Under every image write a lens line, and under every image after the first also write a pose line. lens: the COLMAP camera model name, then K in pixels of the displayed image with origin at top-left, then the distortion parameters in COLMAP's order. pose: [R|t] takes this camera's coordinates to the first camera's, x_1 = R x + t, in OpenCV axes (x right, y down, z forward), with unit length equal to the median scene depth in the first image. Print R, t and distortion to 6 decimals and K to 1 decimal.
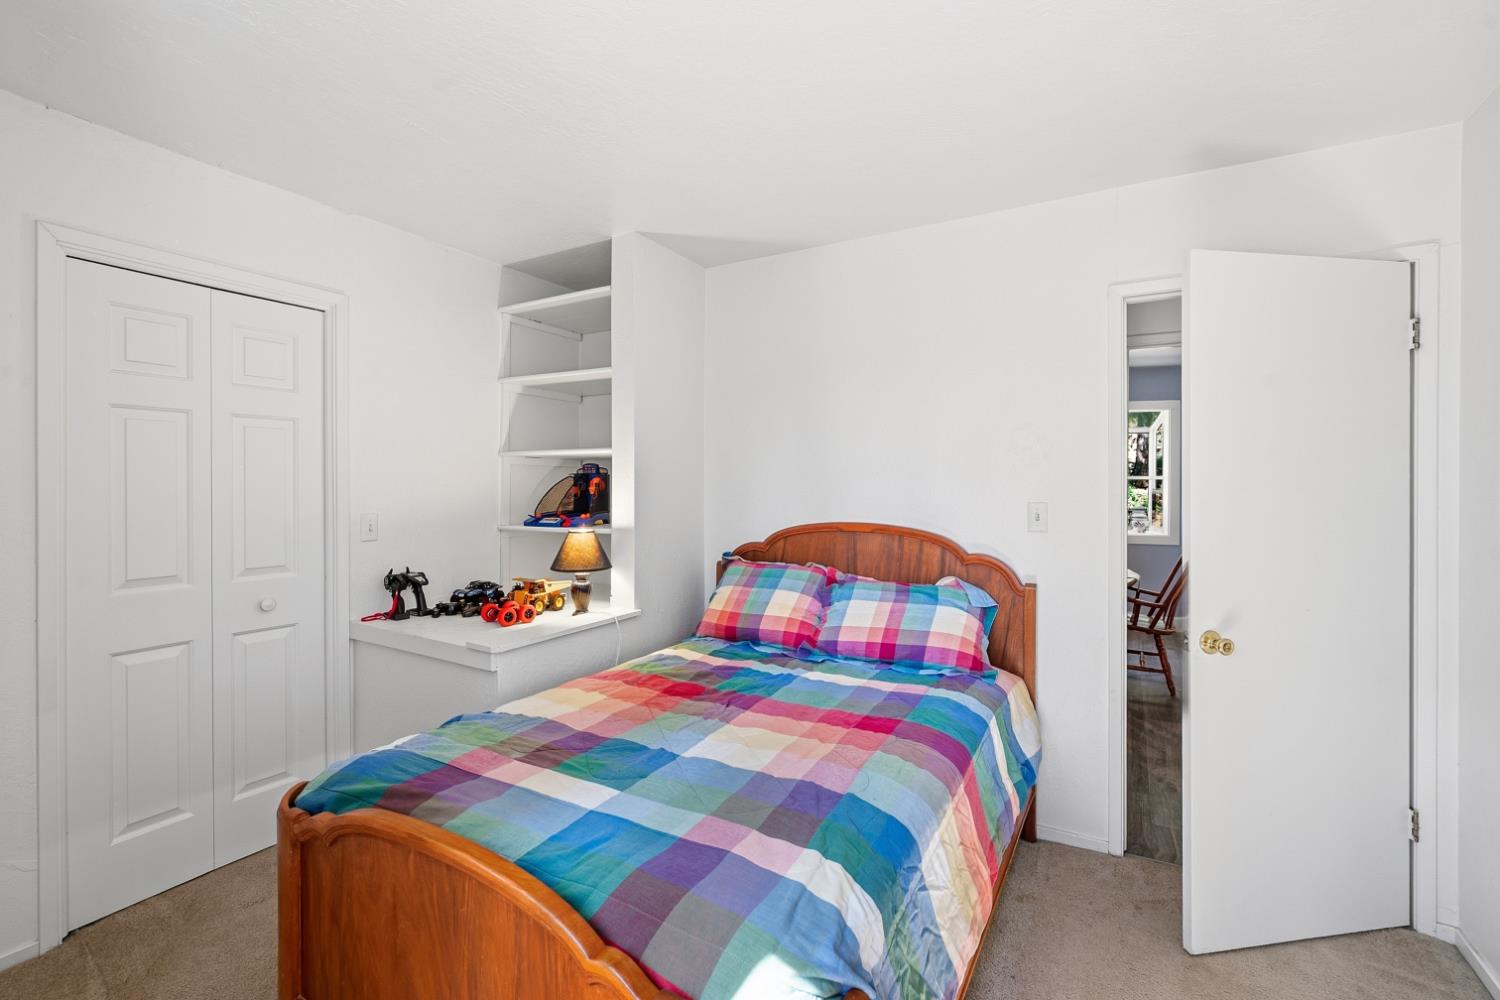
lens RADIAL K [[649.8, 0, 751.4], [0, 649.8, 489.9], [0, 0, 1]] dist [0.000463, -0.000069]
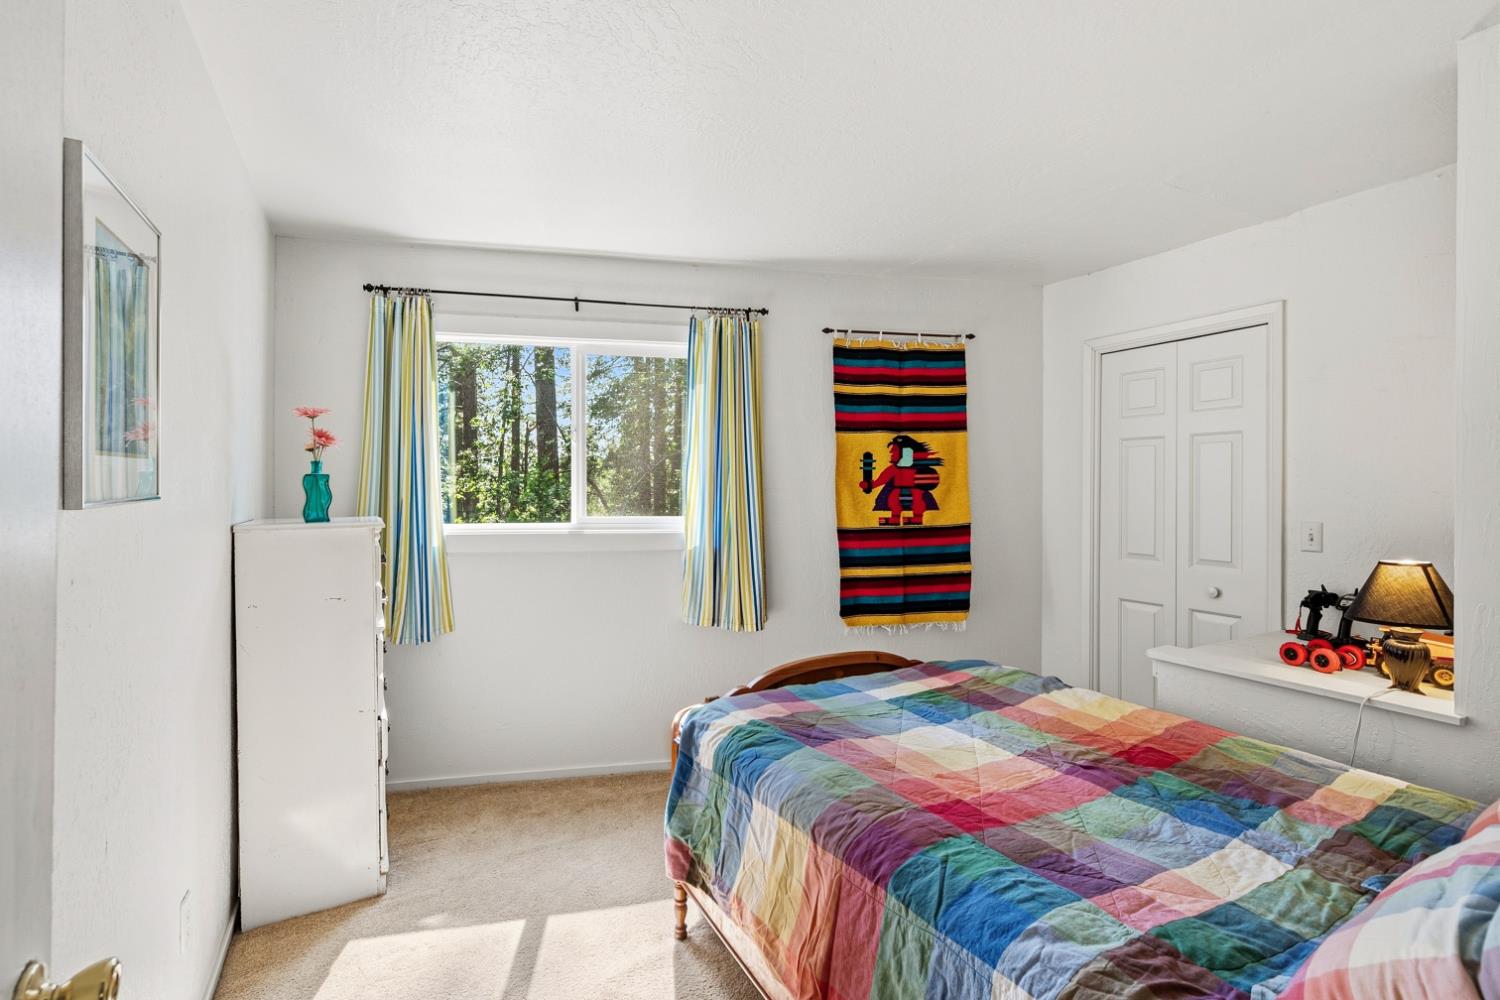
lens RADIAL K [[684.3, 0, 749.0], [0, 684.3, 490.4], [0, 0, 1]] dist [0.000124, 0.000018]
pose [[-0.523042, -0.000826, -0.852306, 0.834602], [-0.009657, 0.999941, 0.004957, -0.007309], [0.852252, 0.010824, -0.523019, 1.016181]]
